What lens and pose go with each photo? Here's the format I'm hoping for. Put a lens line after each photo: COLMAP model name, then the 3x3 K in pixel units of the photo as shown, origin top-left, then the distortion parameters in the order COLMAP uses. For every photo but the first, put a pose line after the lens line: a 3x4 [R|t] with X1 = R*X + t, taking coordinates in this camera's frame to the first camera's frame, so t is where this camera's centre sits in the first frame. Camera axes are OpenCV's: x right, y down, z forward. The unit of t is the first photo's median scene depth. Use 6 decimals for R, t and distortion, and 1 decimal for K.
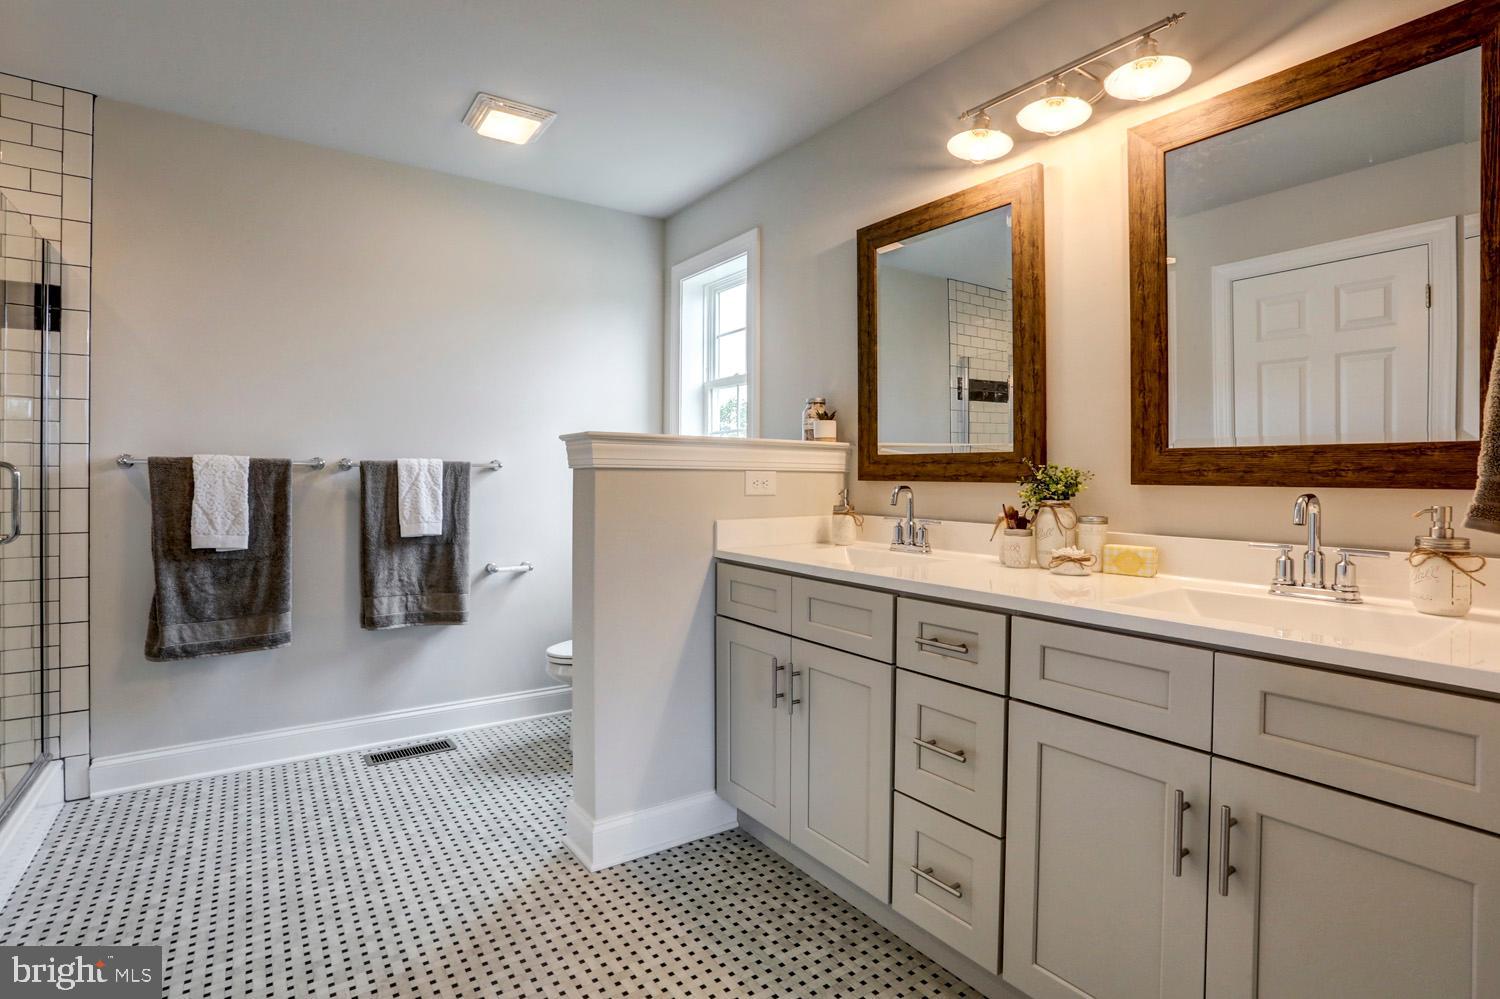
lens RADIAL K [[687.0, 0, 776.9], [0, 687.0, 476.0], [0, 0, 1]] dist [-0.078472, 0.021321]
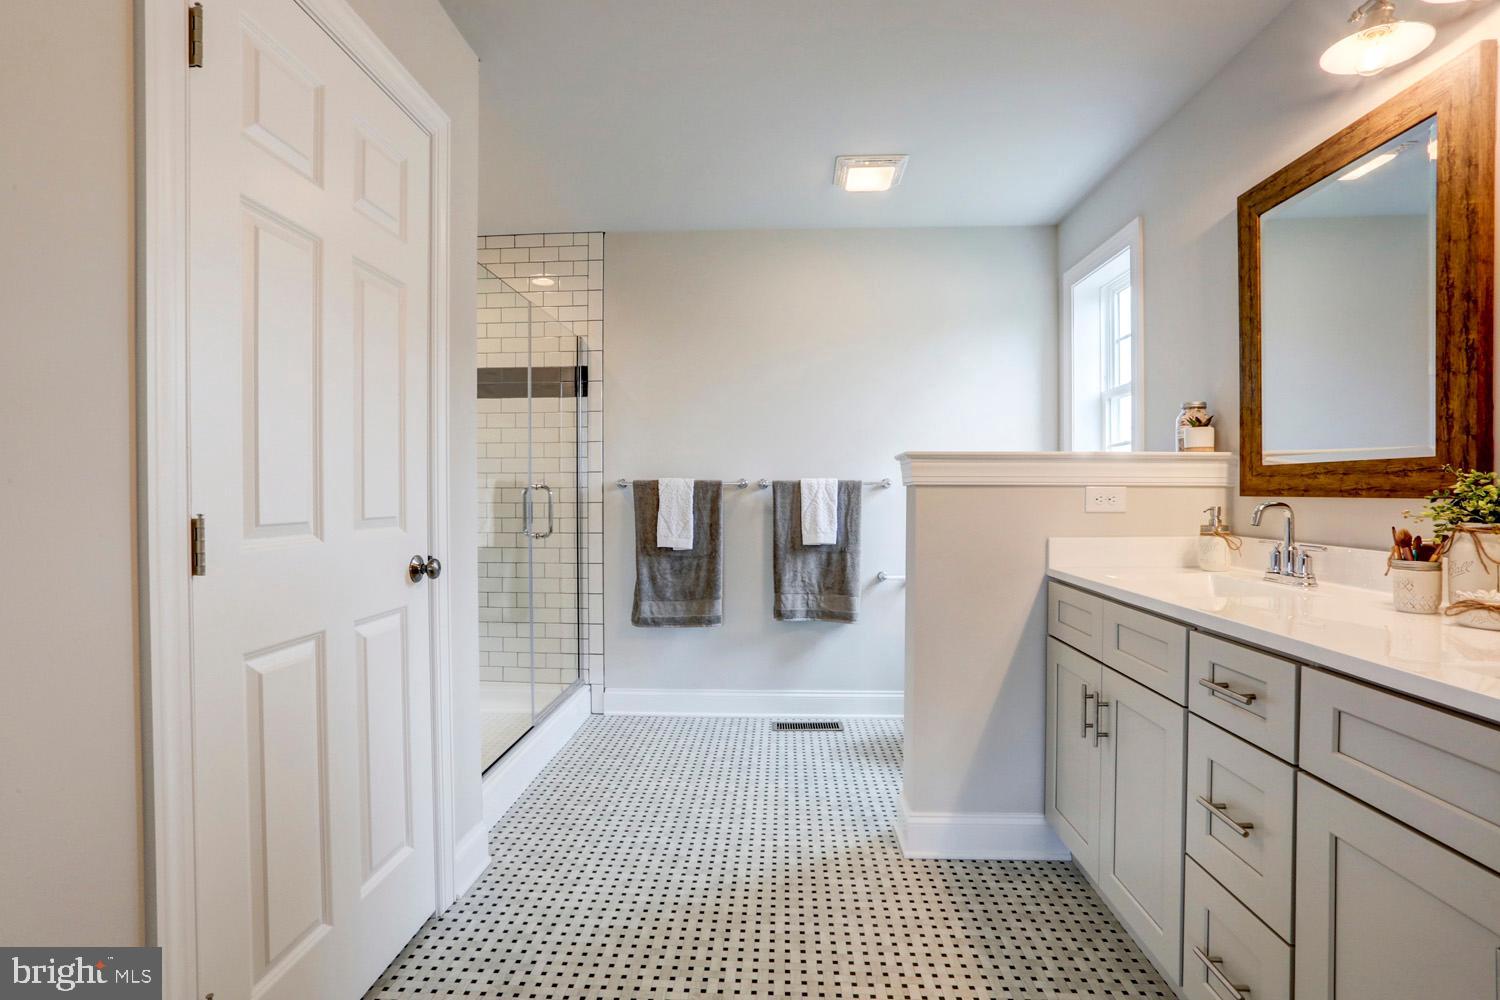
lens RADIAL K [[663.6, 0, 750.0], [0, 663.6, 500.0], [0, 0, 1]] dist [-0.076204, 0.026396]
pose [[0.799461, 0.001418, -0.600717, 0.118428], [0.005096, 0.999945, 0.009143, 0.001085], [0.600697, -0.010371, 0.799410, 0.010020]]
